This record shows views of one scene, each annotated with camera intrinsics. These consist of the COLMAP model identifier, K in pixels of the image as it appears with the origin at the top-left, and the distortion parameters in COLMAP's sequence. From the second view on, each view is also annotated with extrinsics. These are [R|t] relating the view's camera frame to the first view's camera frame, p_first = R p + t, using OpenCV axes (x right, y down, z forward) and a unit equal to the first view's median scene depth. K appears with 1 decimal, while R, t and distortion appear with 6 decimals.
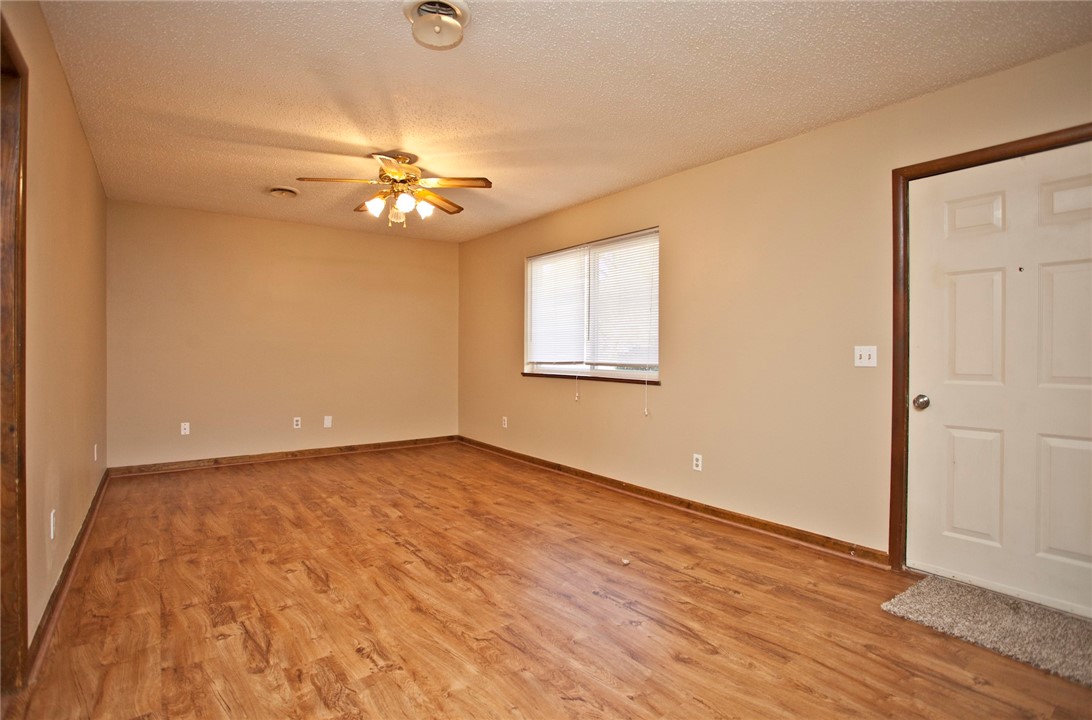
lens RADIAL K [[526.3, 0, 547.2], [0, 526.3, 354.1], [0, 0, 1]] dist [-0.066735, 0.024468]
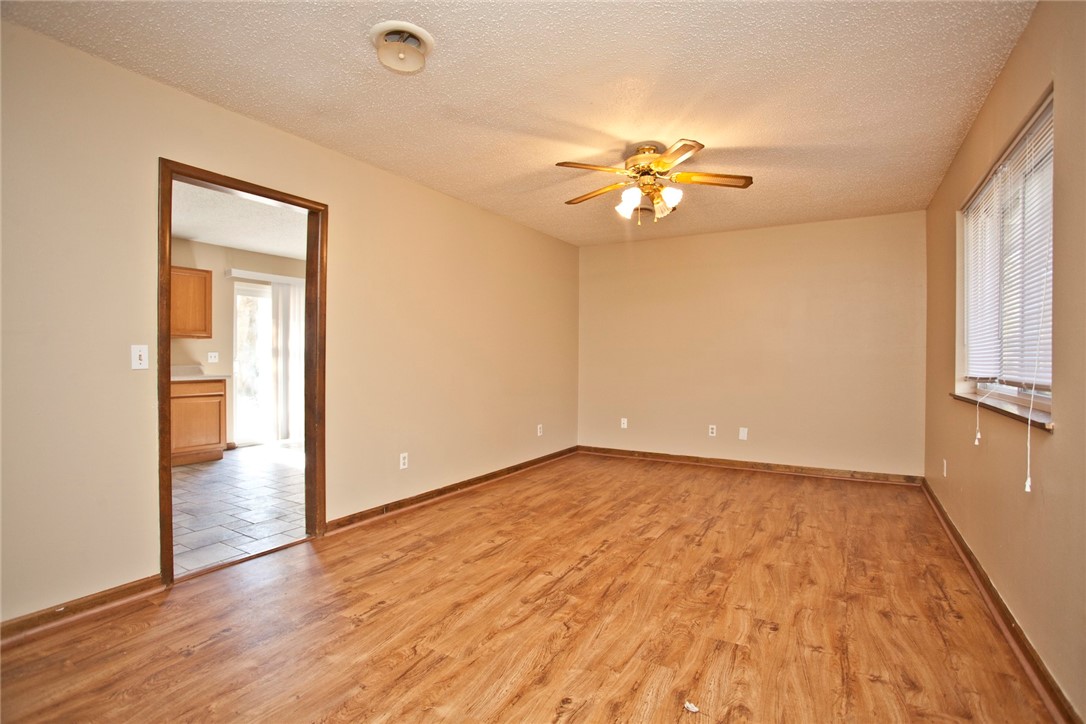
lens RADIAL K [[523.4, 0, 550.3], [0, 523.4, 353.7], [0, 0, 1]] dist [-0.066735, 0.024468]
pose [[0.386265, -0.011349, -0.922318, 0.592786], [-0.008452, 0.999839, -0.015842, 0.004600], [0.922349, 0.013915, 0.386107, 0.582634]]
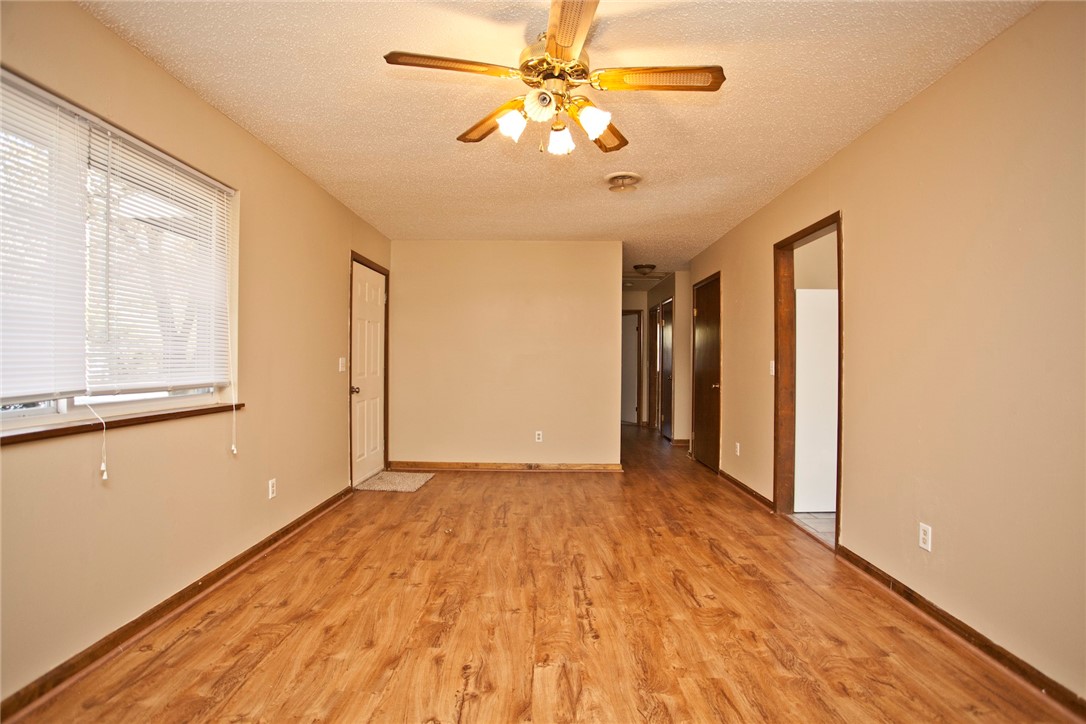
lens RADIAL K [[523.4, 0, 546.5], [0, 523.4, 356.4], [0, 0, 1]] dist [-0.066735, 0.024468]
pose [[-0.791008, -0.006454, 0.611771, -0.747834], [-0.007774, 0.999970, 0.000498, -0.023815], [-0.611756, -0.004362, -0.791034, 1.732359]]
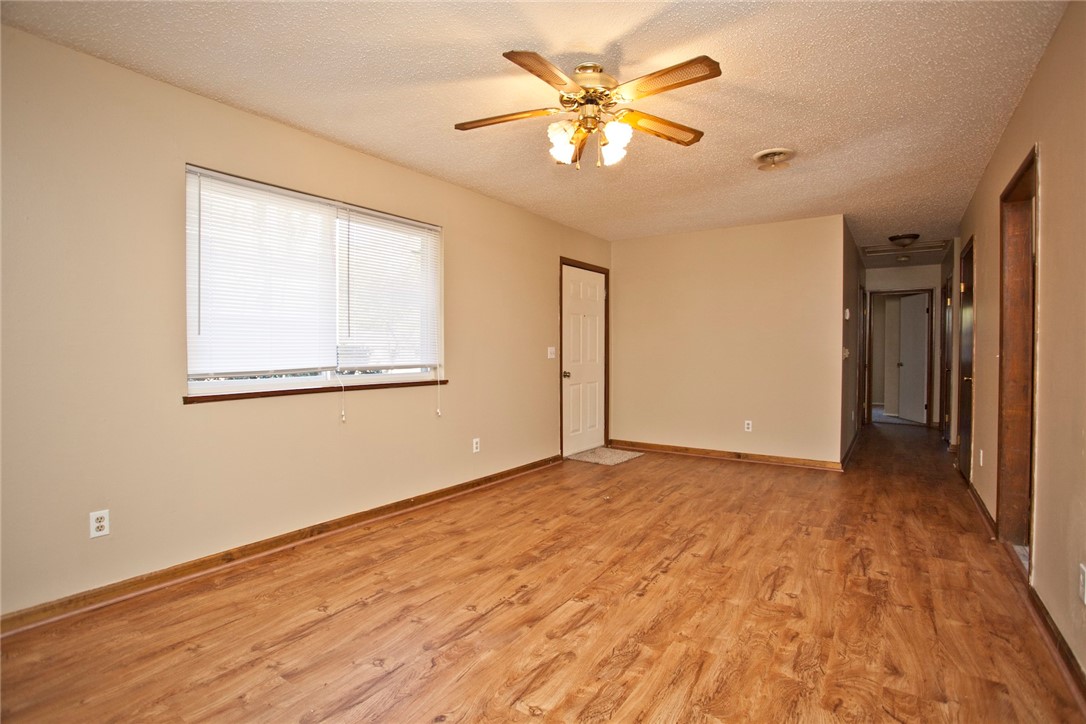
lens RADIAL K [[523.4, 0, 546.0], [0, 523.4, 353.8], [0, 0, 1]] dist [-0.066735, 0.024468]
pose [[-0.310160, -0.012510, 0.950602, -1.080449], [0.003198, 0.999894, 0.014203, -0.017435], [-0.950679, 0.007445, -0.310087, 1.500536]]
